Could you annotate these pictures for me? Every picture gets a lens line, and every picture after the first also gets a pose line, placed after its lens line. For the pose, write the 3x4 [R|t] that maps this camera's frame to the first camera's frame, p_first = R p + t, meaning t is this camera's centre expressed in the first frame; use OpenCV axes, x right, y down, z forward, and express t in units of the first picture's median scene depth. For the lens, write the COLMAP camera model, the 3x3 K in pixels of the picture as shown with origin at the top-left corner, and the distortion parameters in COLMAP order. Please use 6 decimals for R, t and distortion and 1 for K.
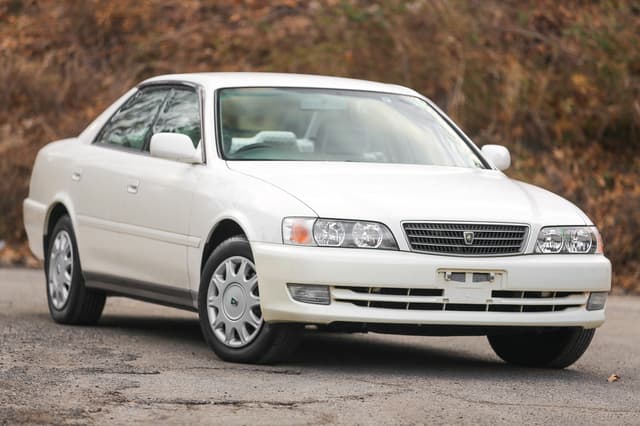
lens RADIAL K [[3539.7, 0, 322.9], [0, 3539.7, 213.8], [0, 0, 1]] dist [1.541861, 0.000000]
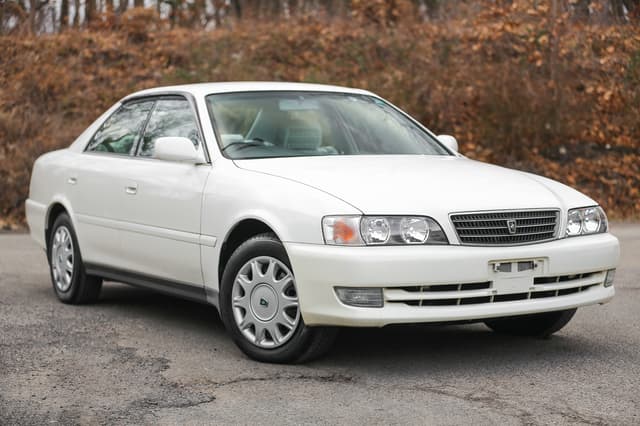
lens RADIAL K [[1339.7, 0, 319.6], [0, 1339.7, 213.8], [0, 0, 1]] dist [-0.318191, 0.000000]
pose [[0.985436, -0.055932, 0.160587, -0.068317], [0.051178, 0.998124, 0.033596, -0.011503], [-0.162165, -0.024888, 0.986450, 0.634950]]
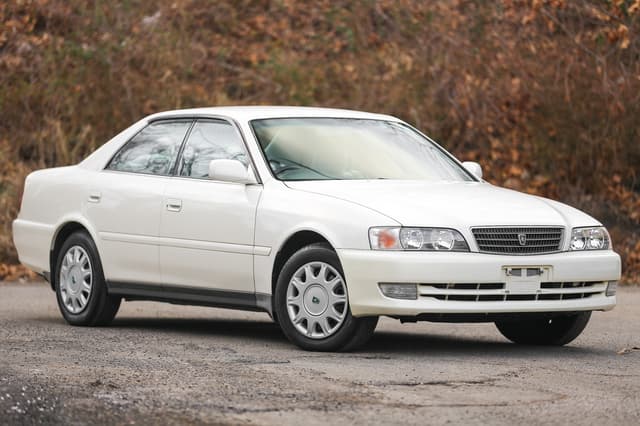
lens RADIAL K [[3086.8, 0, 336.6], [0, 3086.8, 223.8], [0, 0, 1]] dist [0.720311, 0.000000]
pose [[0.977547, -0.032377, 0.208215, -0.232491], [0.032086, 0.999474, 0.004774, -0.005326], [-0.208260, 0.002014, 0.978071, -0.006979]]
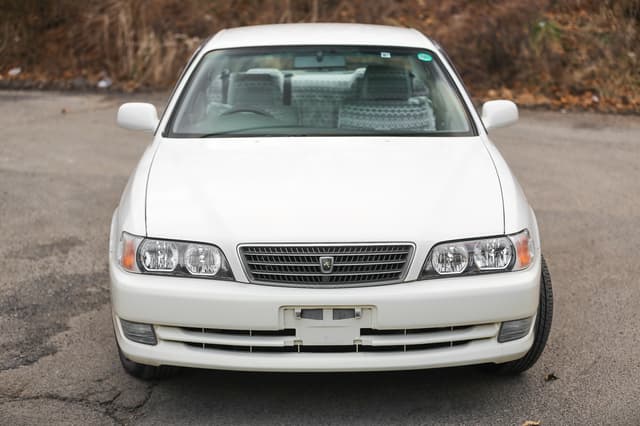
lens RADIAL K [[1339.7, 0, 320.3], [0, 1339.7, 214.1], [0, 0, 1]] dist [-0.318191, 0.000000]
pose [[0.935499, 0.021582, -0.352670, 0.141158], [0.032098, 0.988814, 0.145657, -0.046516], [0.351868, -0.147582, 0.924342, 0.713297]]
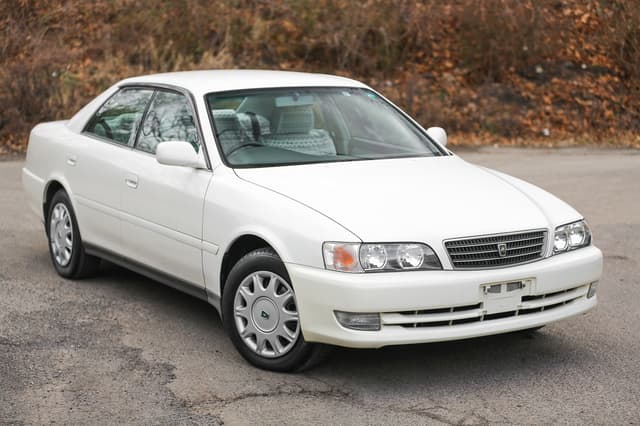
lens RADIAL K [[1339.7, 0, 321.0], [0, 1339.7, 215.4], [0, 0, 1]] dist [-0.318191, 0.000000]
pose [[0.981847, -0.064355, 0.178425, -0.077151], [0.041427, 0.990730, 0.129373, -0.054139], [-0.185097, -0.119633, 0.975411, 0.622255]]
